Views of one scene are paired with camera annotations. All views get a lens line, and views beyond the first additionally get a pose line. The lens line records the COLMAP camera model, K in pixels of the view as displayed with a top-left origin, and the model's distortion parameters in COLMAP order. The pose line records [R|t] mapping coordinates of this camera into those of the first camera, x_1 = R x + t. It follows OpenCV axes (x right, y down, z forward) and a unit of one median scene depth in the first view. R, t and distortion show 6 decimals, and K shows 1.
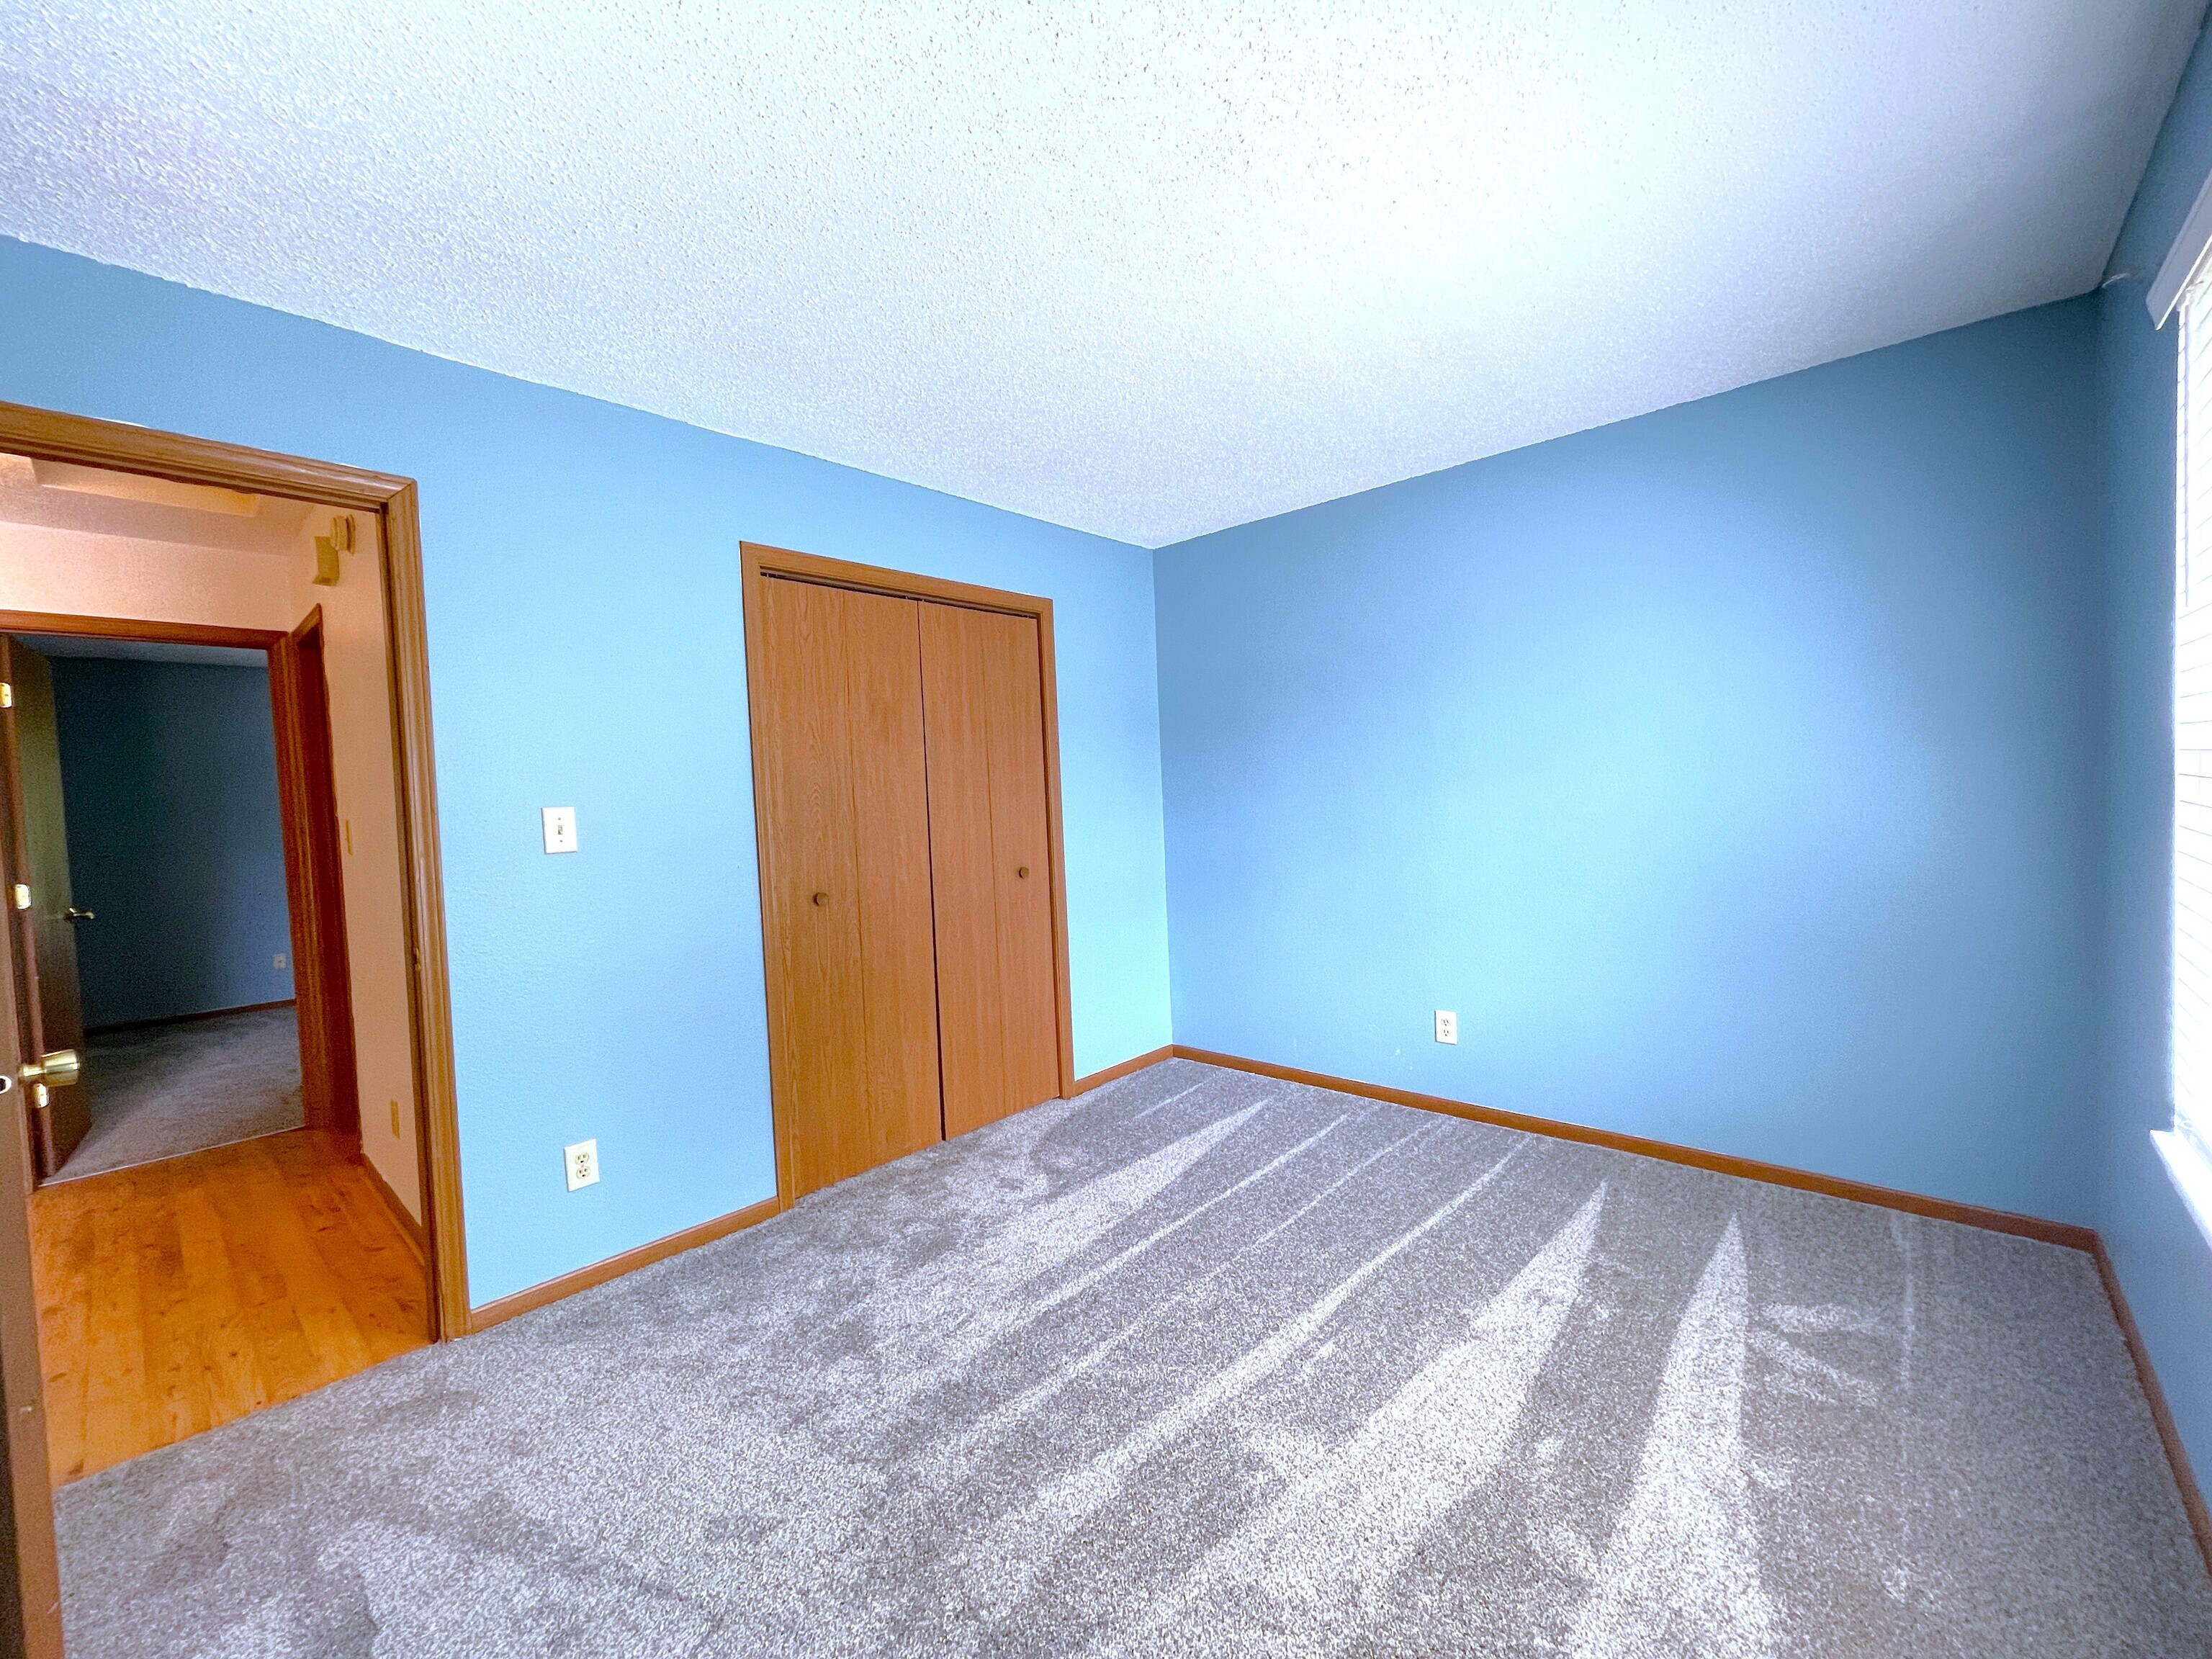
lens RADIAL K [[898.4, 0, 1128.7], [0, 898.4, 831.4], [0, 0, 1]] dist [0.008366, 0.000498]
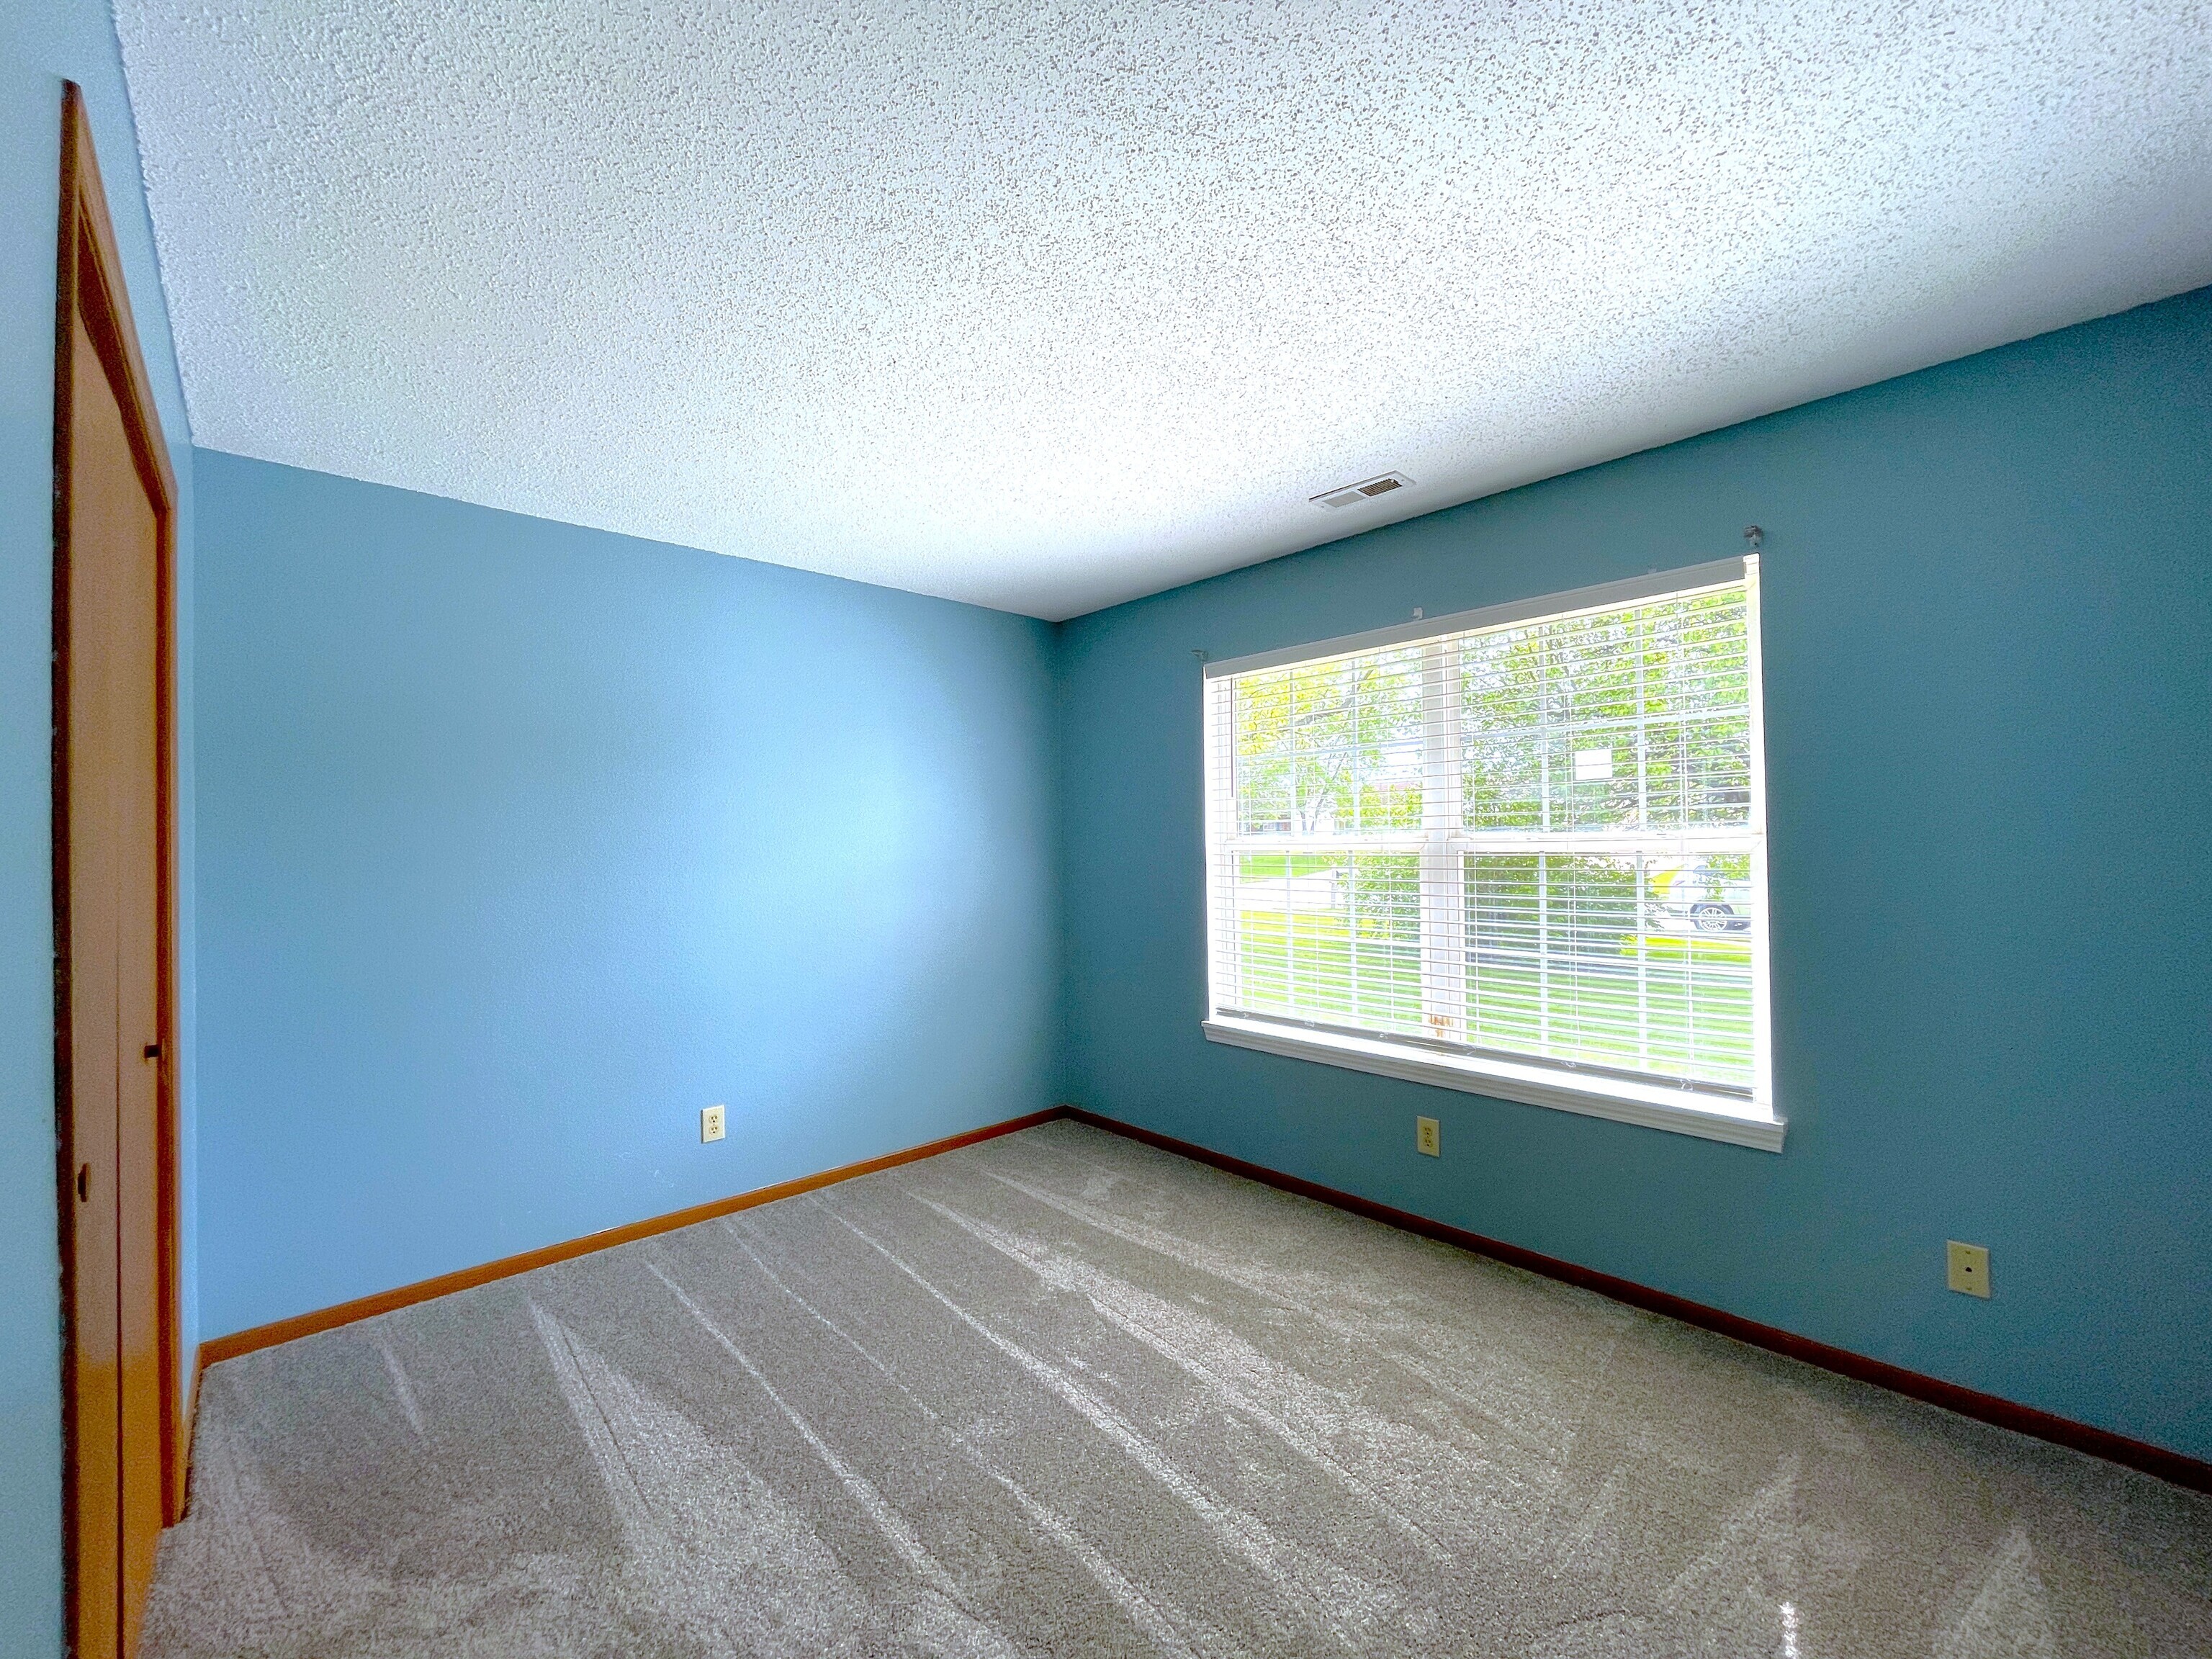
lens RADIAL K [[898.4, 0, 1063.8], [0, 898.4, 831.7], [0, 0, 1]] dist [0.008366, 0.000498]
pose [[0.109695, 0.052163, 0.992596, -0.664573], [0.044031, 0.997387, -0.057281, -0.024907], [-0.992990, 0.049988, 0.107112, 0.594196]]
